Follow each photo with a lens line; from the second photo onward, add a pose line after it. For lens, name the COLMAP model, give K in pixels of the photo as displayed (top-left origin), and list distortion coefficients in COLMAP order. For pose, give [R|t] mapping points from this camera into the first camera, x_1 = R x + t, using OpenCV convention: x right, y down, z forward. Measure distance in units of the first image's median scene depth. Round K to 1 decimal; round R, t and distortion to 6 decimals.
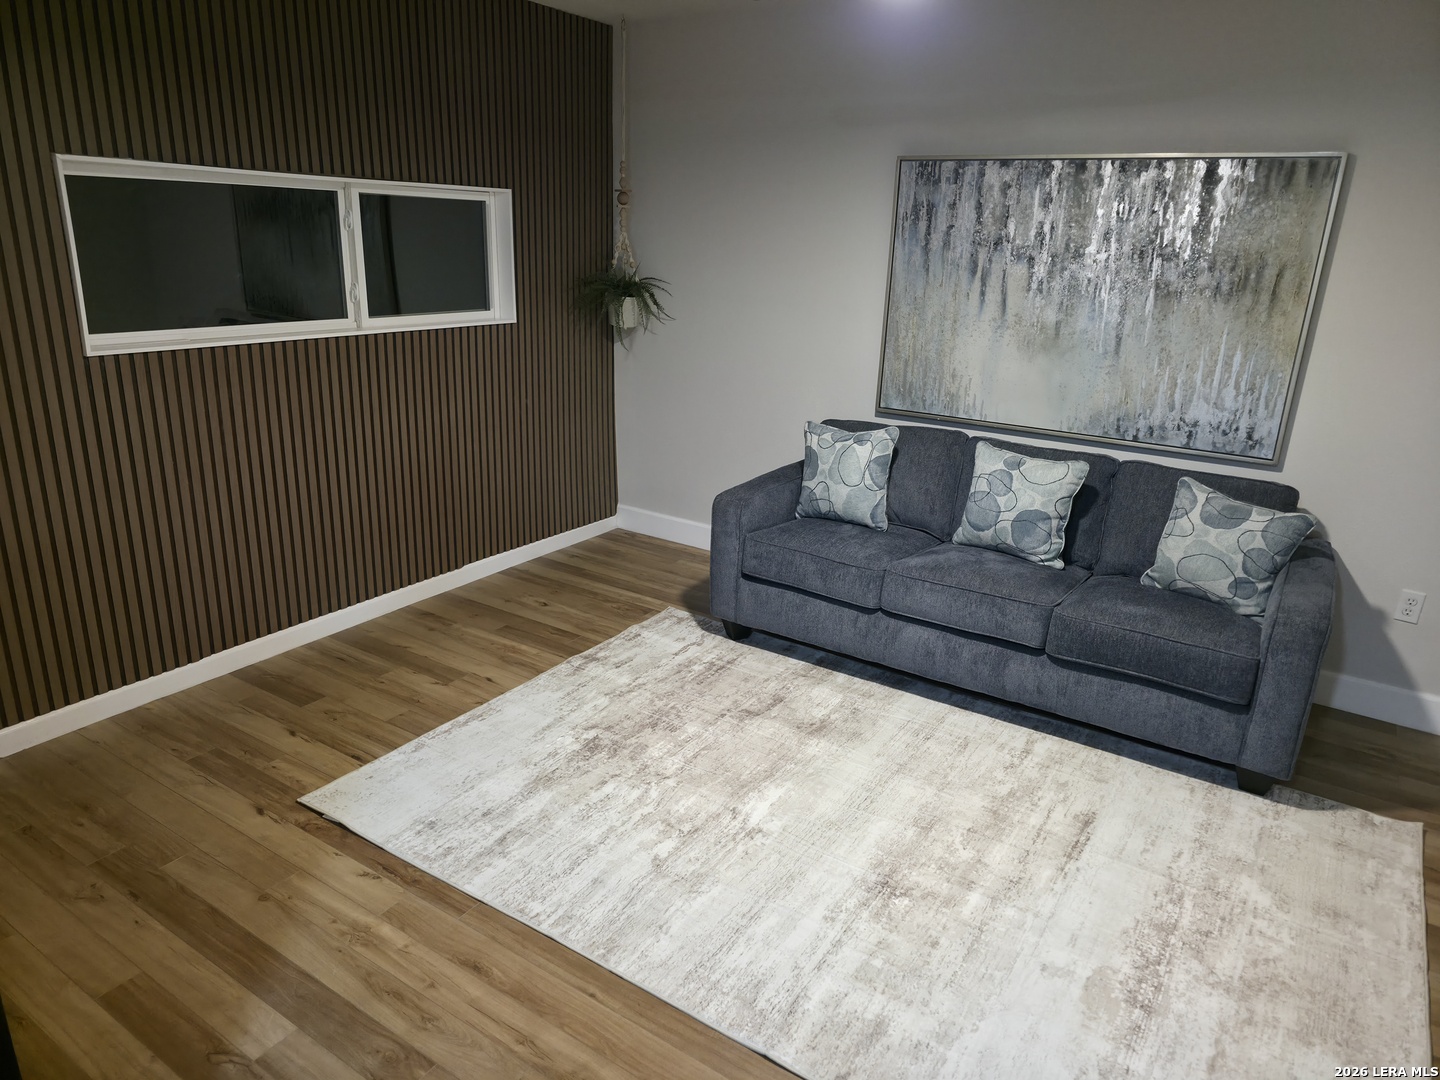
lens RADIAL K [[945.4, 0, 720.3], [0, 945.4, 531.4], [0, 0, 1]] dist [0.064154, -0.053735]
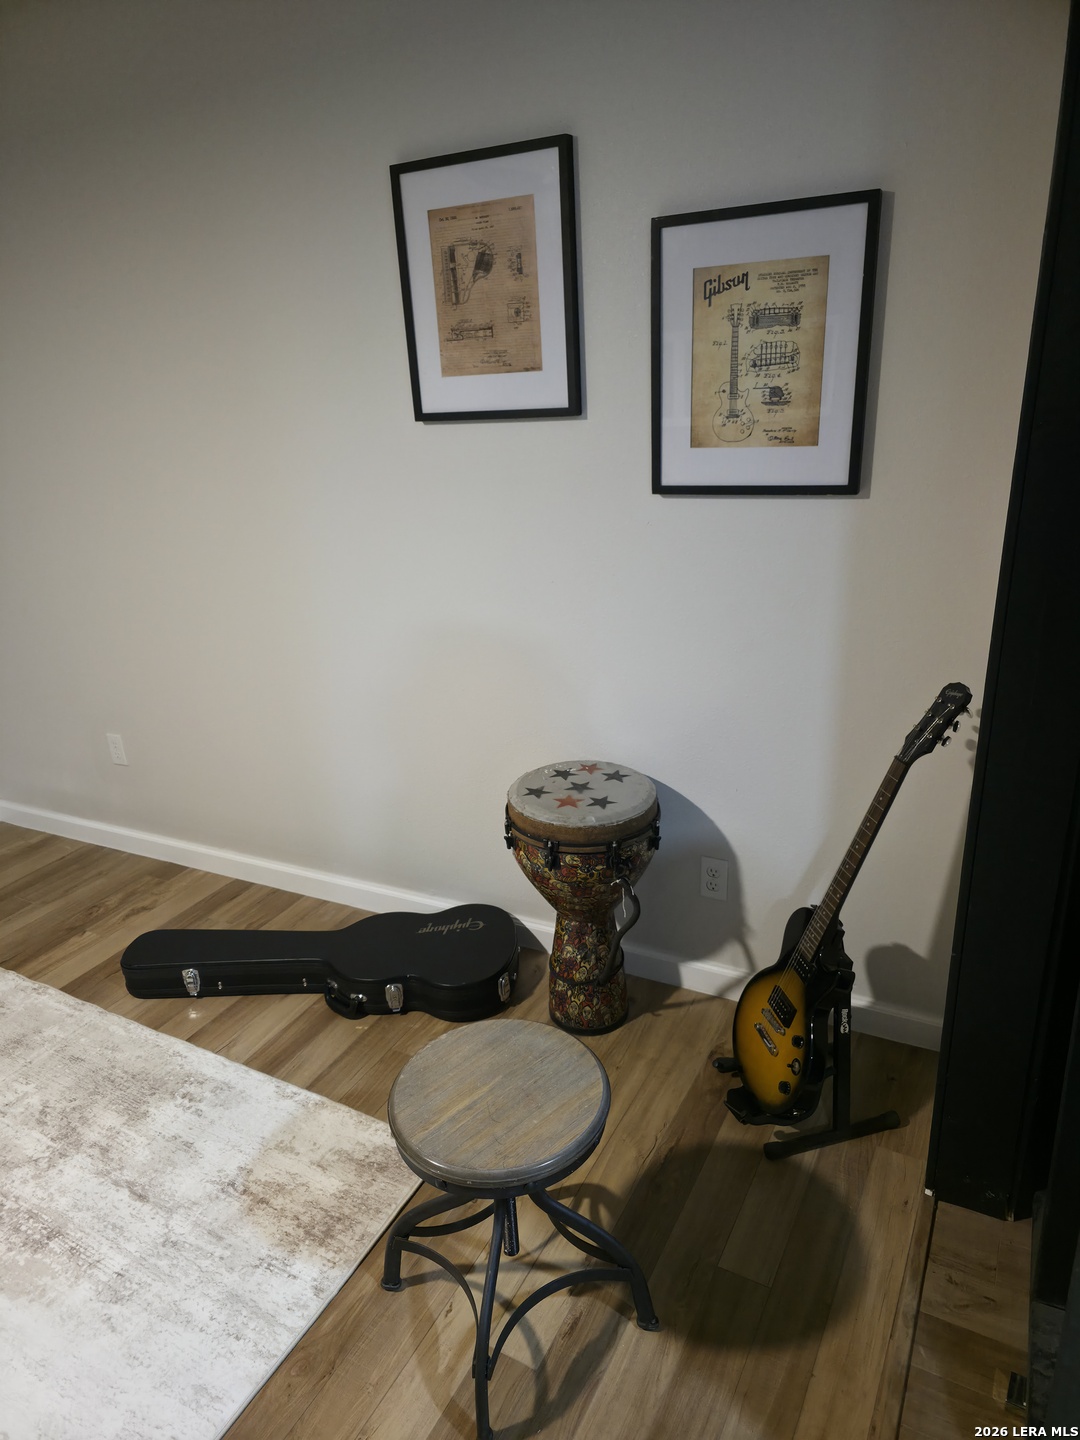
lens RADIAL K [[945.4, 0, 535.1], [0, 945.4, 721.7], [0, 0, 1]] dist [0.064154, -0.053735]
pose [[-0.072444, -0.381996, 0.921320, -0.171879], [0.358576, 0.852008, 0.381453, -0.067746], [-0.930685, 0.357997, 0.075252, 0.252356]]
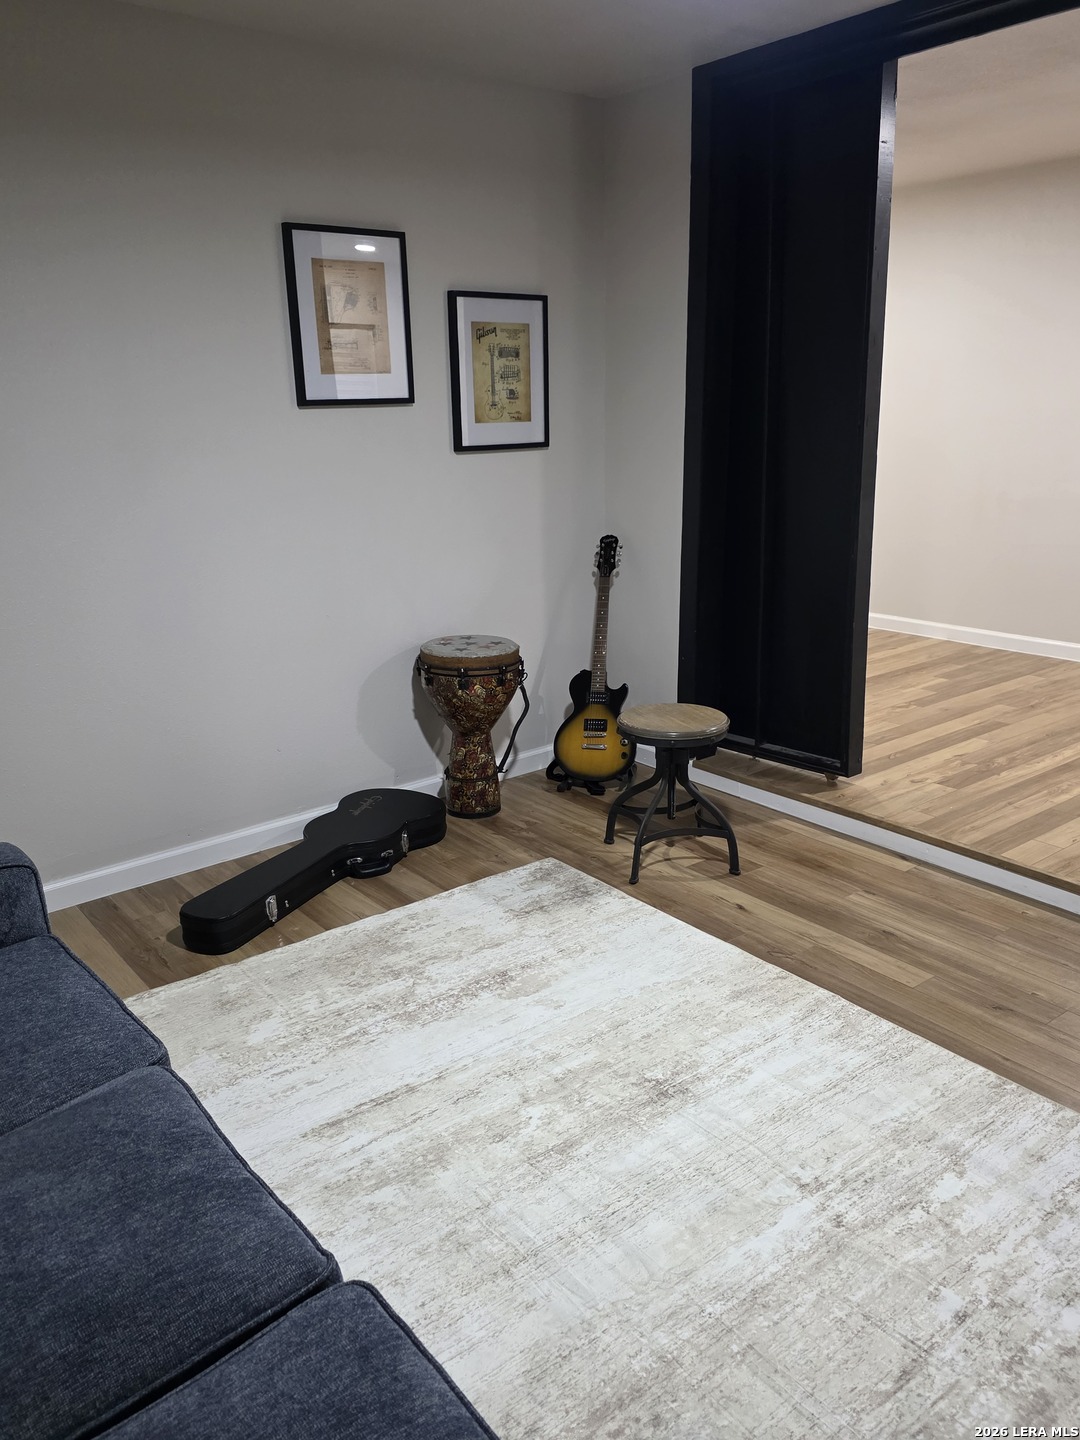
lens RADIAL K [[1098.5, 0, 507.5], [0, 1098.5, 724.8], [0, 0, 1]] dist [0.045563, -0.026473]
pose [[-0.938732, -0.117758, 0.323908, 0.019883], [0.091398, 0.821111, 0.563404, -0.395130], [-0.332309, 0.558489, -0.760040, 1.375712]]
